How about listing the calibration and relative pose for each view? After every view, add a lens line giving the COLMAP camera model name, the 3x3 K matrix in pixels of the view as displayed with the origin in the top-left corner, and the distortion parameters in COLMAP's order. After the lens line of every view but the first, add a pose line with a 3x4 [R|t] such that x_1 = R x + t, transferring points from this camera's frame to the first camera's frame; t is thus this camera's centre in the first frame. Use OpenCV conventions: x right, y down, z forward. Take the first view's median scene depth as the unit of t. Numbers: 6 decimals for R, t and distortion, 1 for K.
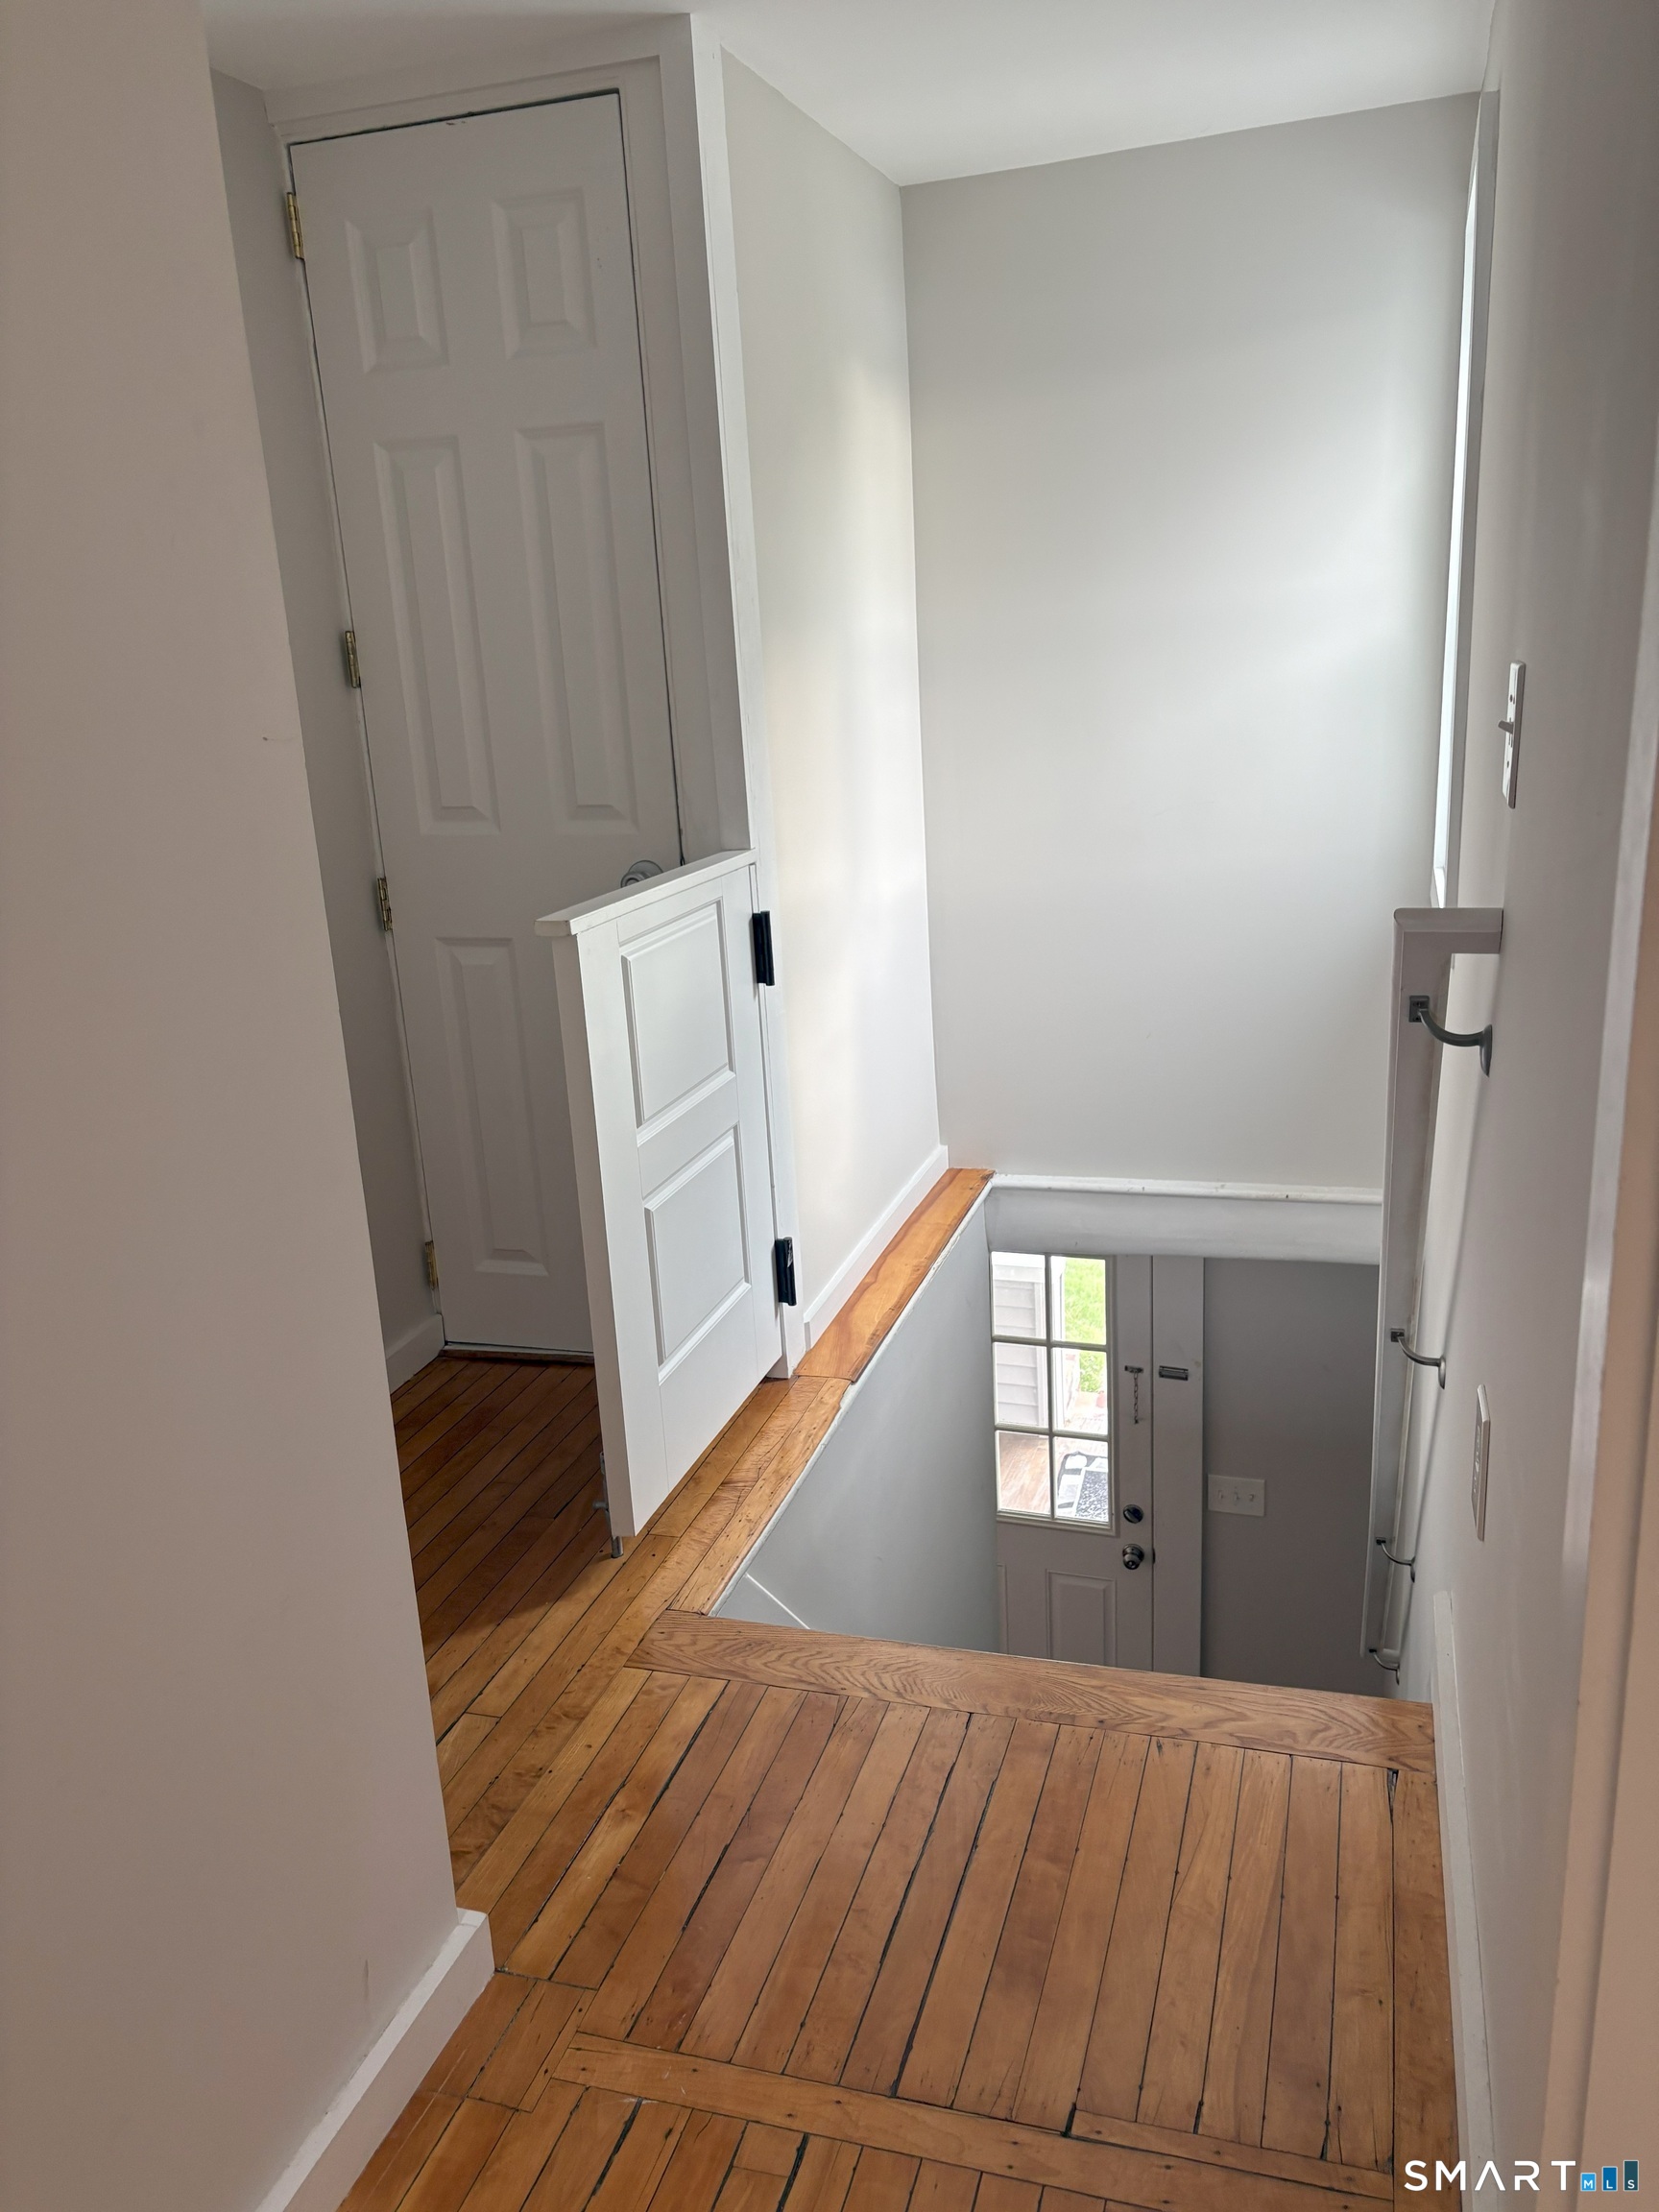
lens RADIAL K [[1695.1, 0, 835.5], [0, 1695.1, 1107.0], [0, 0, 1]] dist [0.033978, -0.034802]
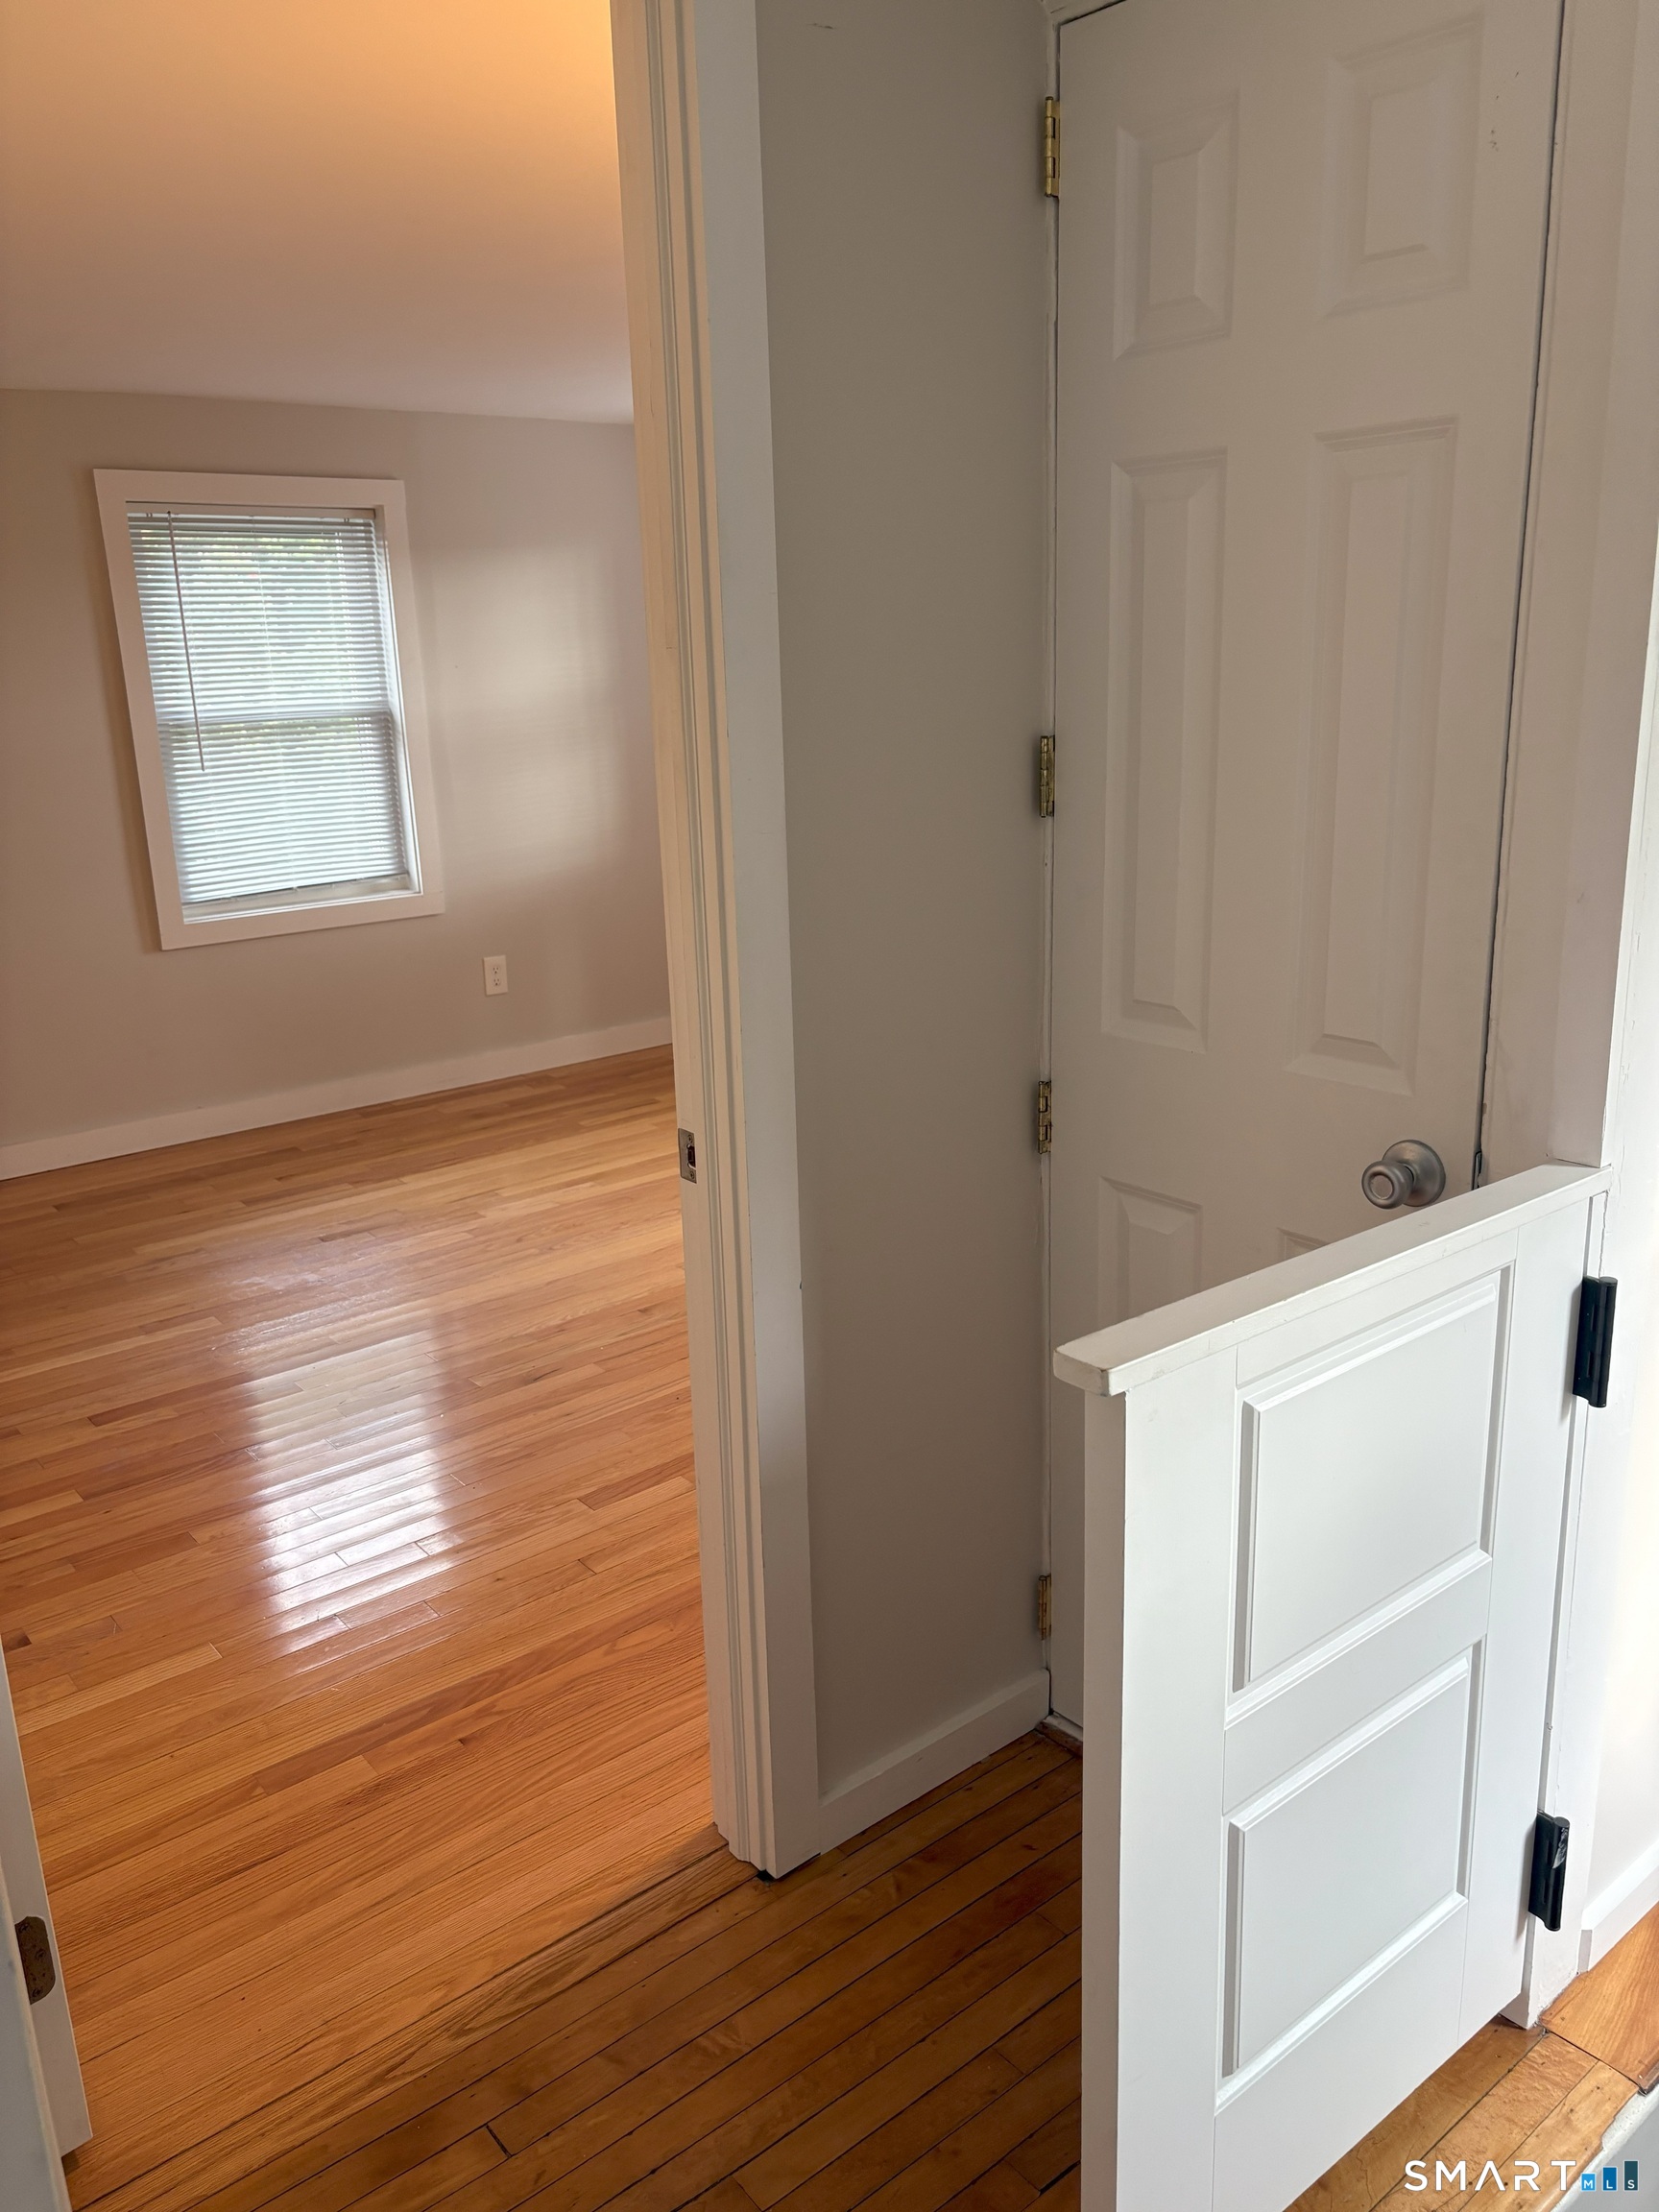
lens RADIAL K [[1695.1, 0, 825.2], [0, 1695.1, 1098.5], [0, 0, 1]] dist [0.033978, -0.034802]
pose [[0.836564, 0.168385, -0.521351, 0.024702], [-0.166198, 0.984753, 0.051371, -0.156139], [0.522053, 0.043672, 0.851794, 0.374000]]
